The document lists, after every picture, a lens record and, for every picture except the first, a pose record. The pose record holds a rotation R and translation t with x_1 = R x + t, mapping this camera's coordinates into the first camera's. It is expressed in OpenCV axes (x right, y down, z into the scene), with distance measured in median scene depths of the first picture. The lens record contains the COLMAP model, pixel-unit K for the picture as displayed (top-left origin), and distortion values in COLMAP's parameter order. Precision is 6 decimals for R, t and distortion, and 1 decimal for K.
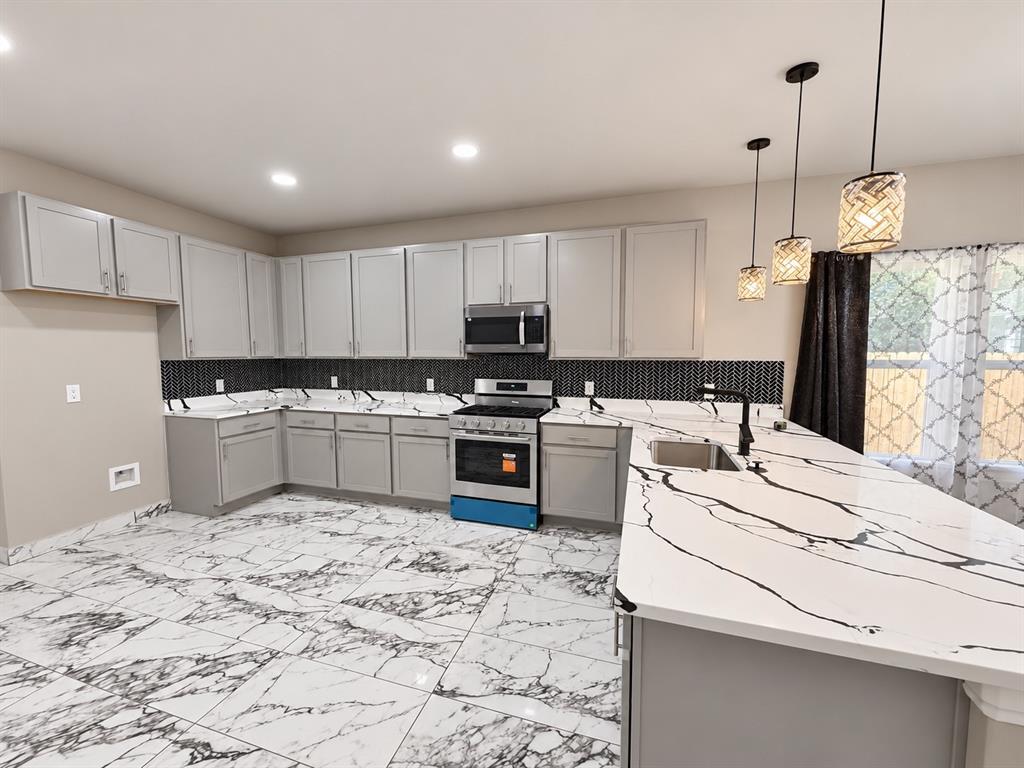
lens RADIAL K [[413.8, 0, 511.0], [0, 413.8, 383.2], [0, 0, 1]] dist [0.000742, 0.000111]
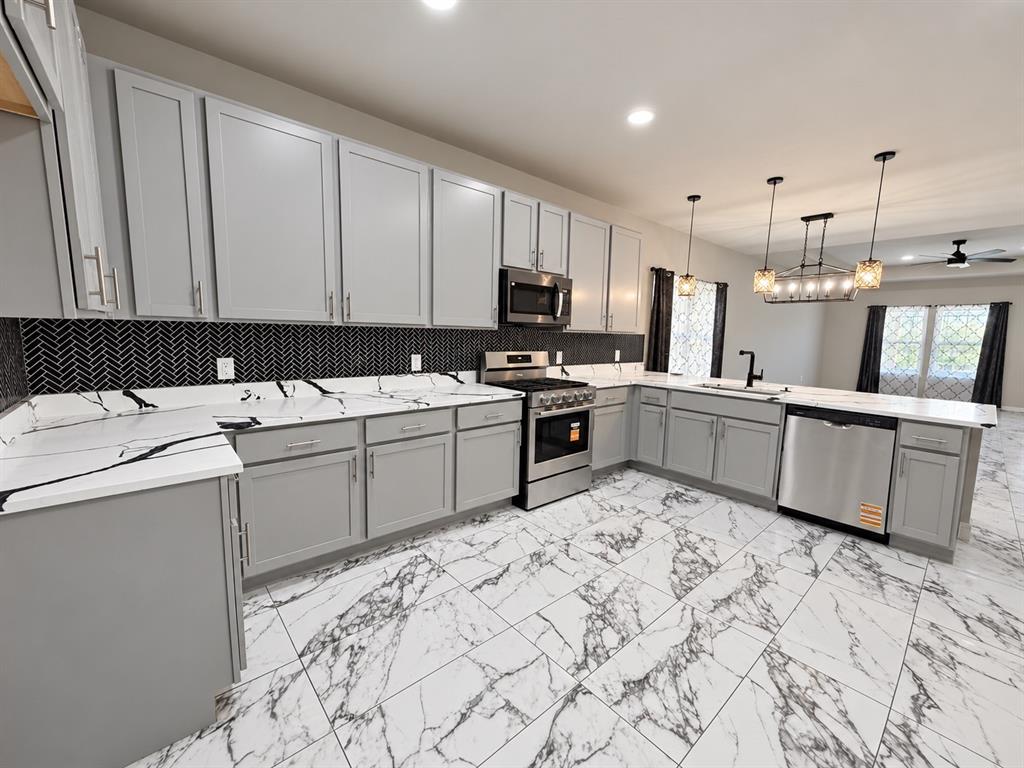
lens RADIAL K [[413.8, 0, 511.0], [0, 413.8, 383.2], [0, 0, 1]] dist [0.000742, 0.000111]
pose [[0.522968, -0.094156, 0.847136, -0.869352], [0.037873, 0.995465, 0.087263, -0.021121], [-0.851510, -0.013552, 0.524163, 0.554759]]
